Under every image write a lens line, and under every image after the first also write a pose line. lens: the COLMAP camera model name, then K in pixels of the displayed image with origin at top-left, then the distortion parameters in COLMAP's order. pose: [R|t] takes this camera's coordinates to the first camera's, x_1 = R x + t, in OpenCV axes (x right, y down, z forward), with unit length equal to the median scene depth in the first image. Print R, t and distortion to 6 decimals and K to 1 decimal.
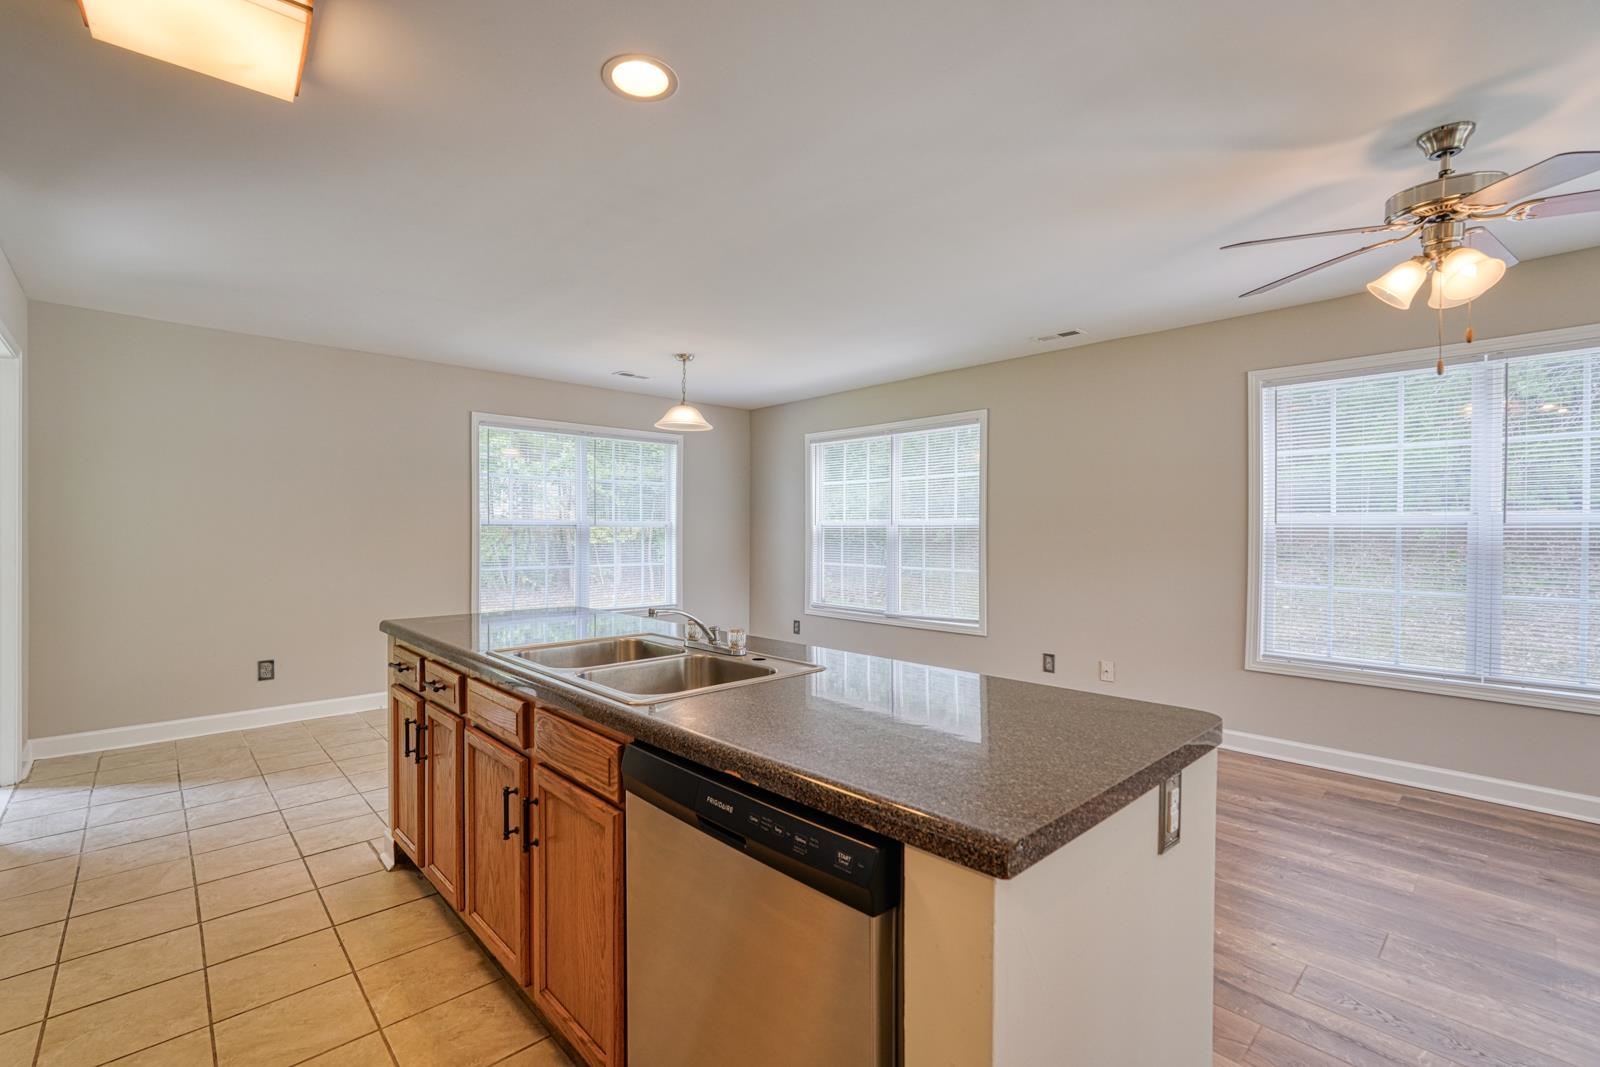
lens RADIAL K [[715.8, 0, 807.9], [0, 715.8, 531.4], [0, 0, 1]] dist [-0.012227, 0.006651]
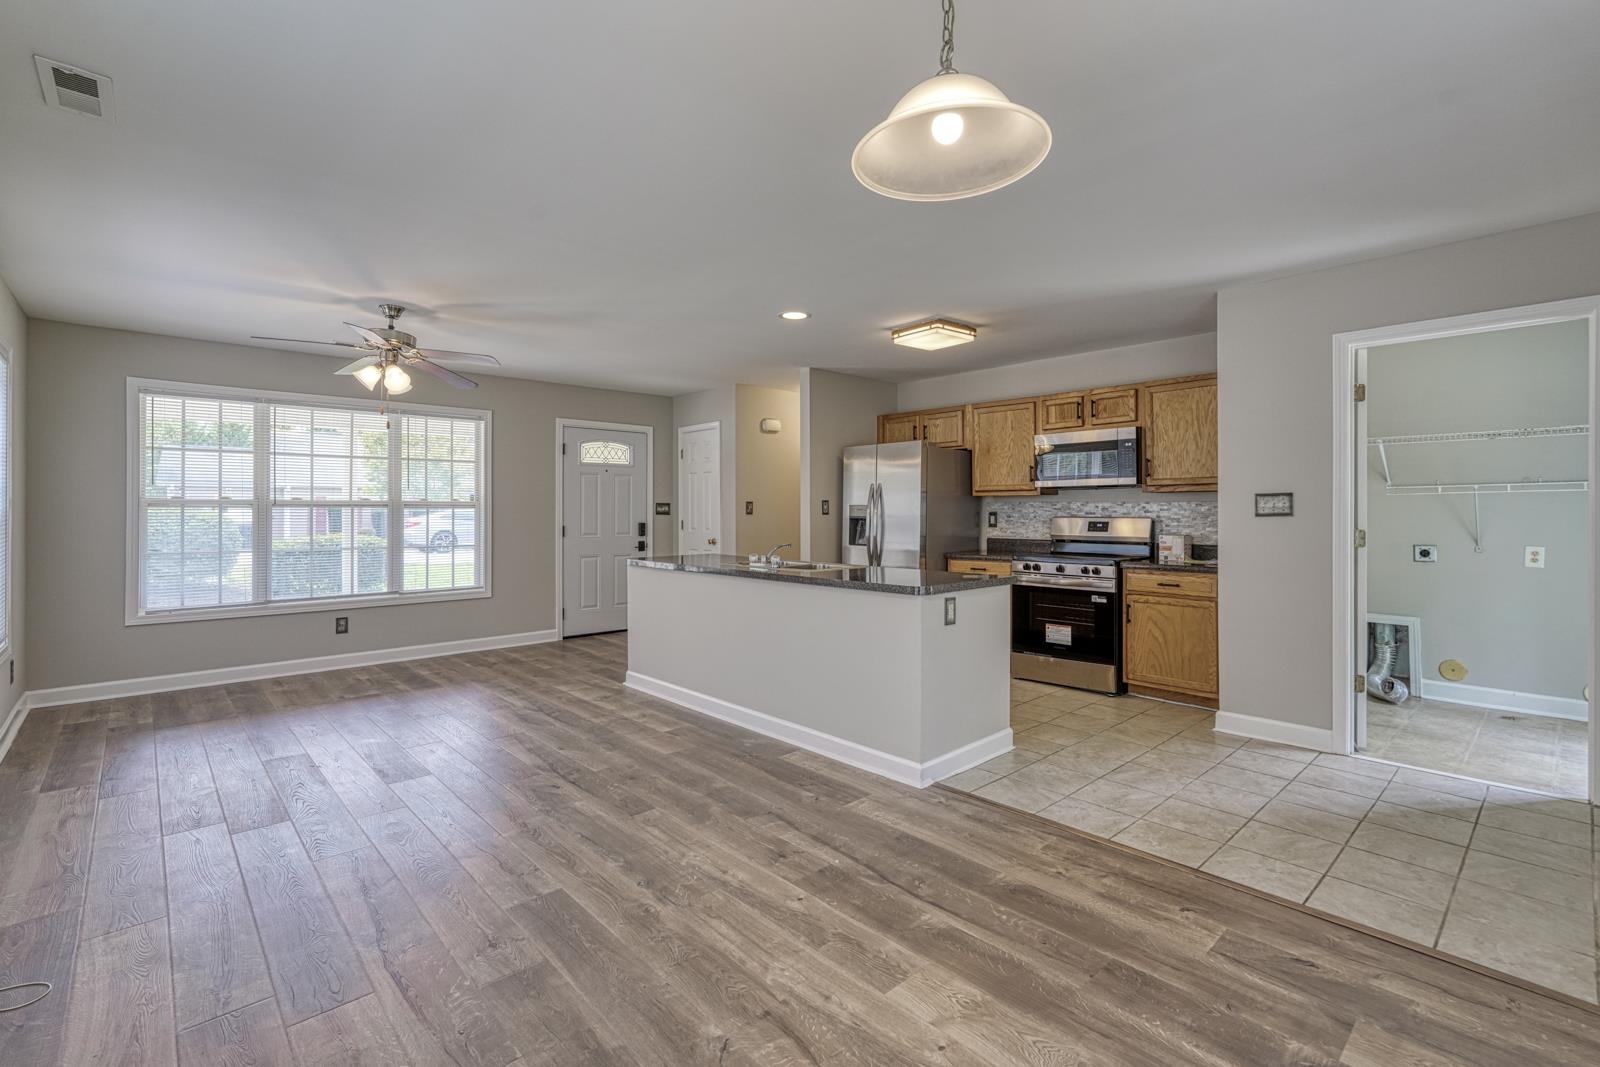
lens RADIAL K [[715.8, 0, 803.7], [0, 715.8, 504.5], [0, 0, 1]] dist [-0.012227, 0.006651]
pose [[-0.999999, -0.001595, 0.000194, -0.145214], [-0.001596, 0.999957, -0.009090, -0.000135], [-0.000179, -0.009090, -0.999959, 1.762722]]
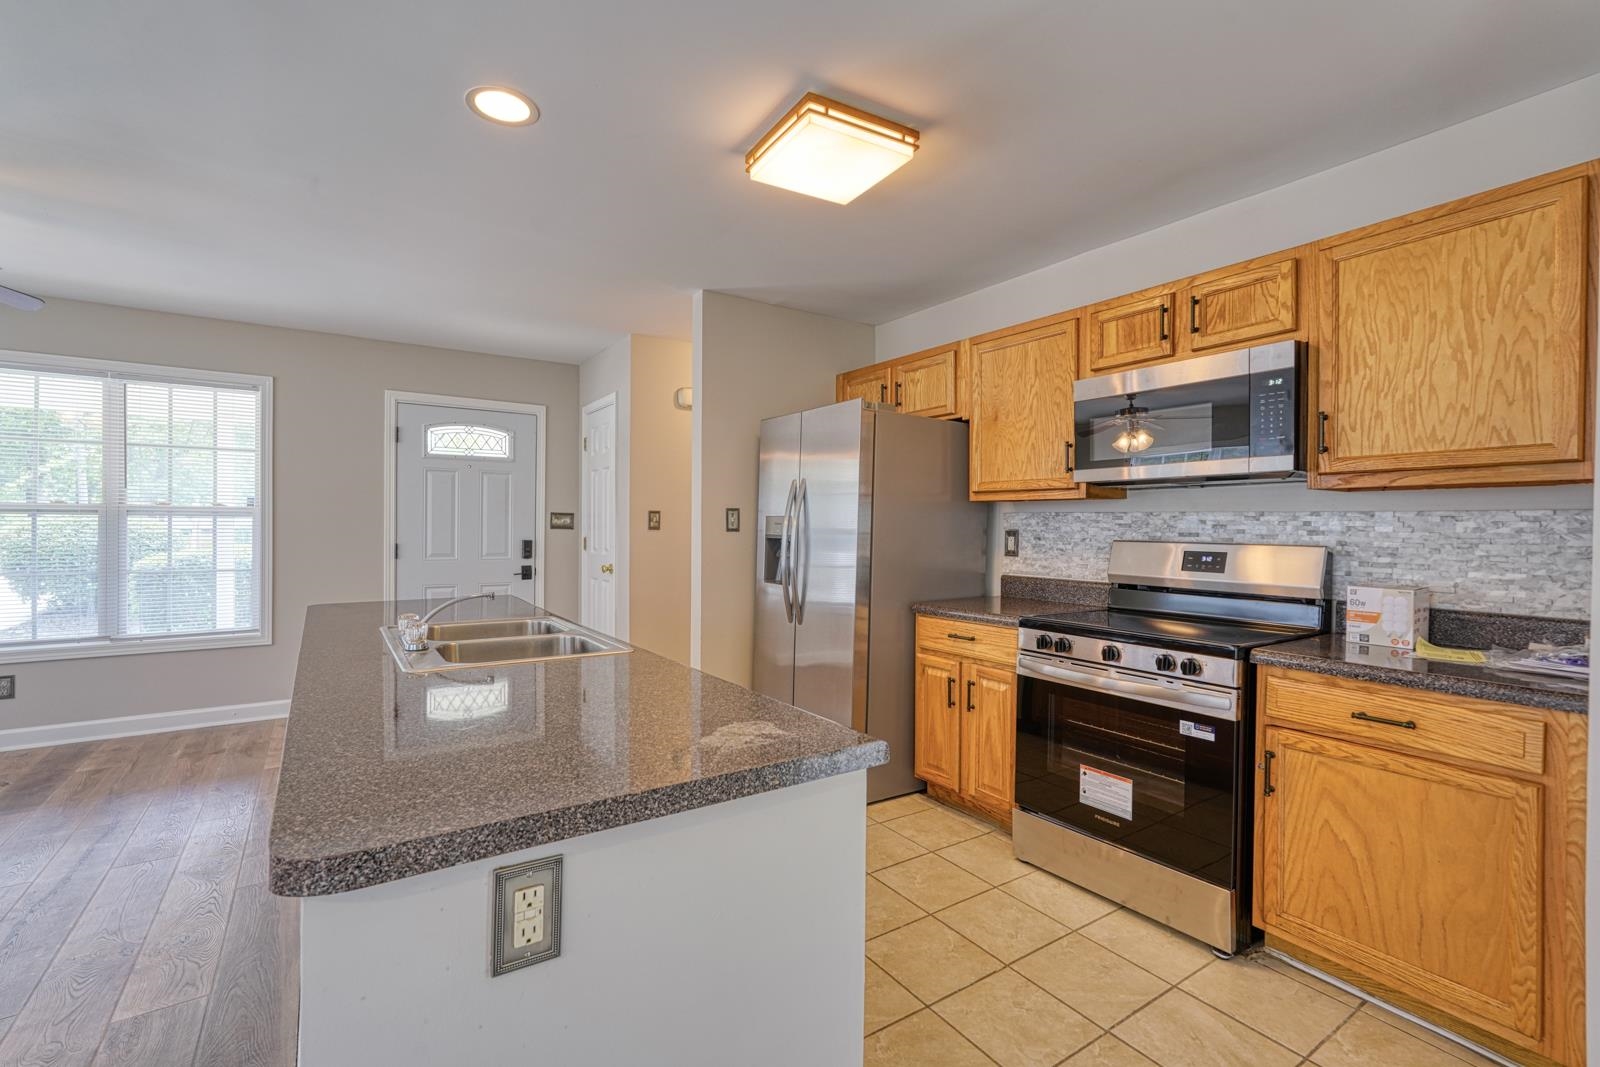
lens RADIAL K [[715.8, 0, 793.0], [0, 715.8, 530.4], [0, 0, 1]] dist [-0.012227, 0.006651]
pose [[-0.987619, -0.011458, 0.156450, -0.453909], [-0.010395, 0.999917, 0.007609, -0.002038], [-0.156525, 0.005889, -0.987657, 1.067939]]
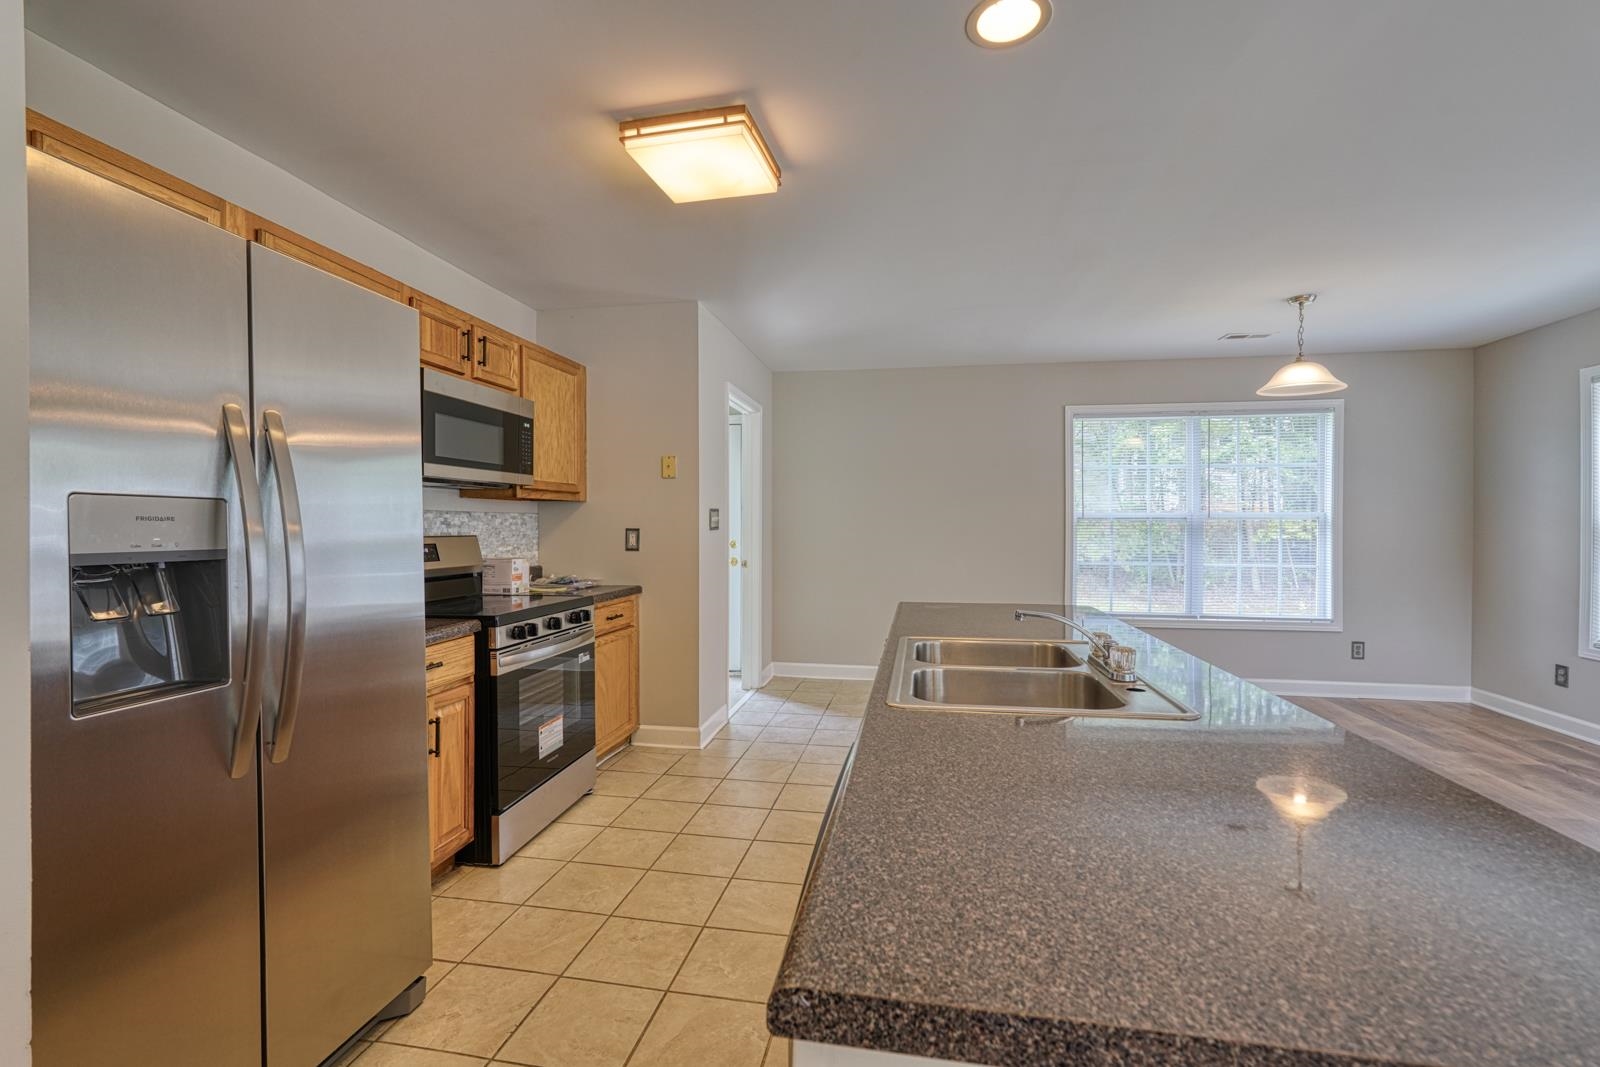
lens RADIAL K [[715.8, 0, 788.9], [0, 715.8, 533.7], [0, 0, 1]] dist [-0.012227, 0.006651]
pose [[0.596268, 0.006707, -0.802757, 0.167110], [0.002435, 0.999945, 0.010164, 0.001293], [0.802781, -0.008015, 0.596219, 0.123876]]
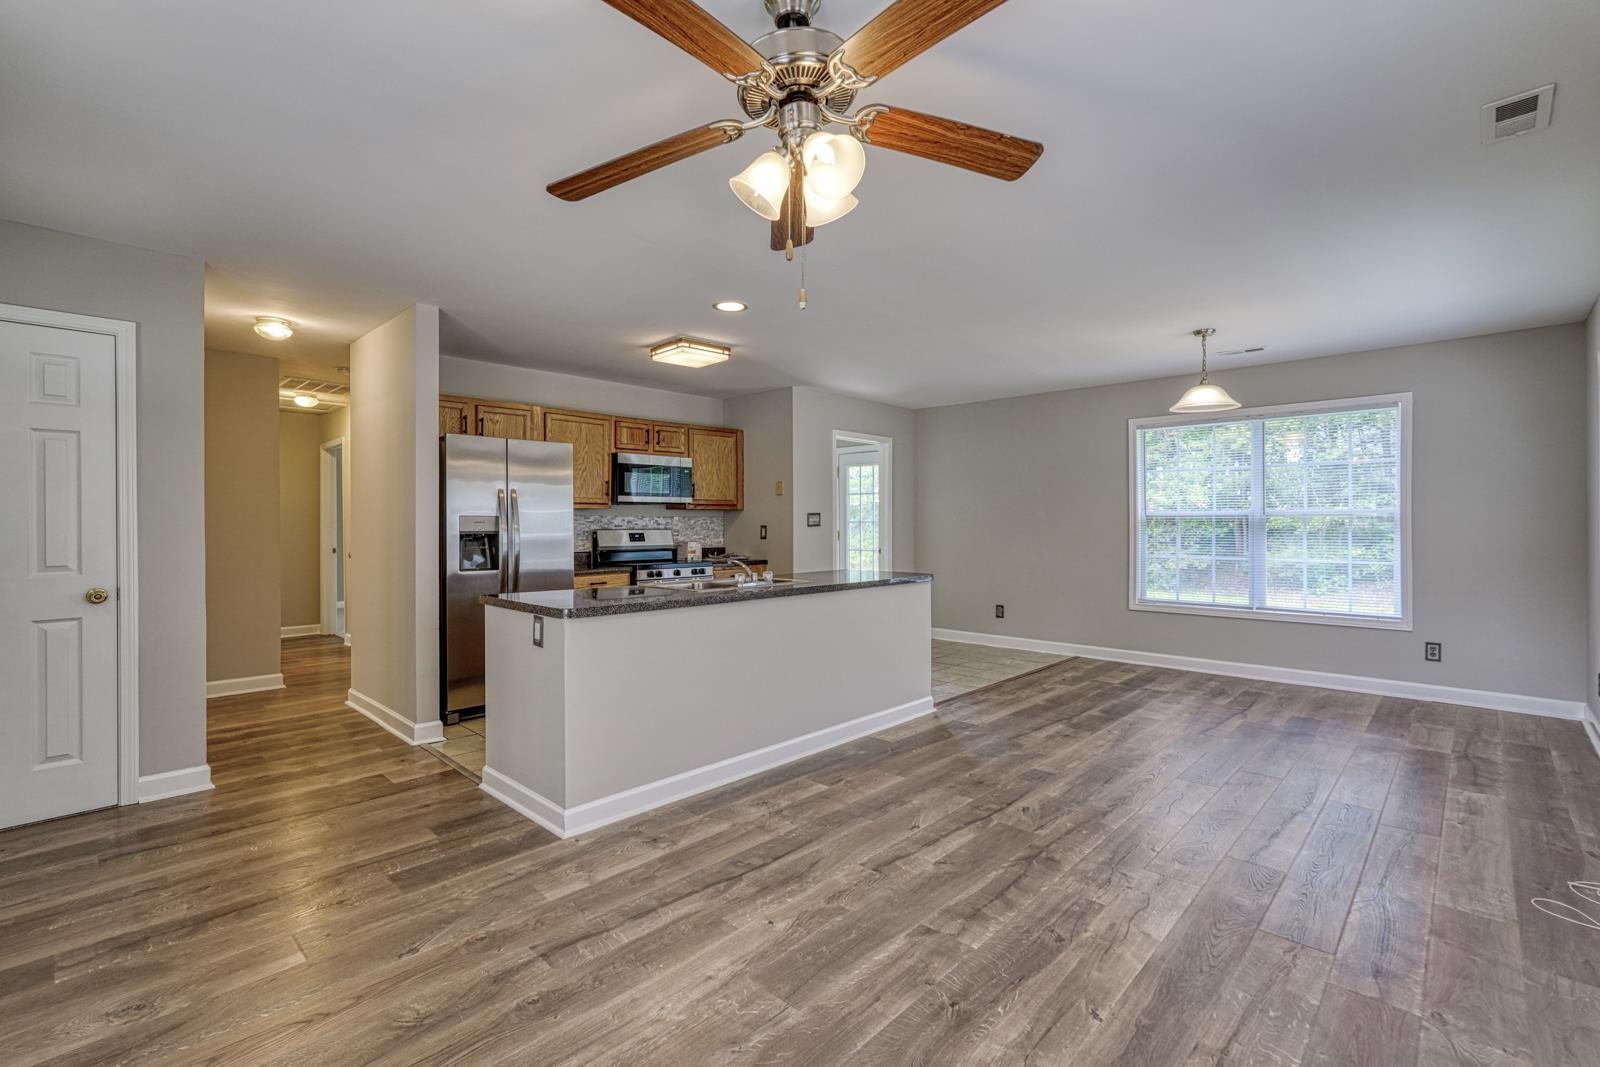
lens RADIAL K [[715.8, 0, 797.5], [0, 715.8, 512.2], [0, 0, 1]] dist [-0.012227, 0.006651]
pose [[0.054444, -0.018988, -0.998336, 0.985517], [0.003471, 0.999817, -0.018827, 0.004668], [0.998511, -0.002440, 0.054500, 0.574494]]
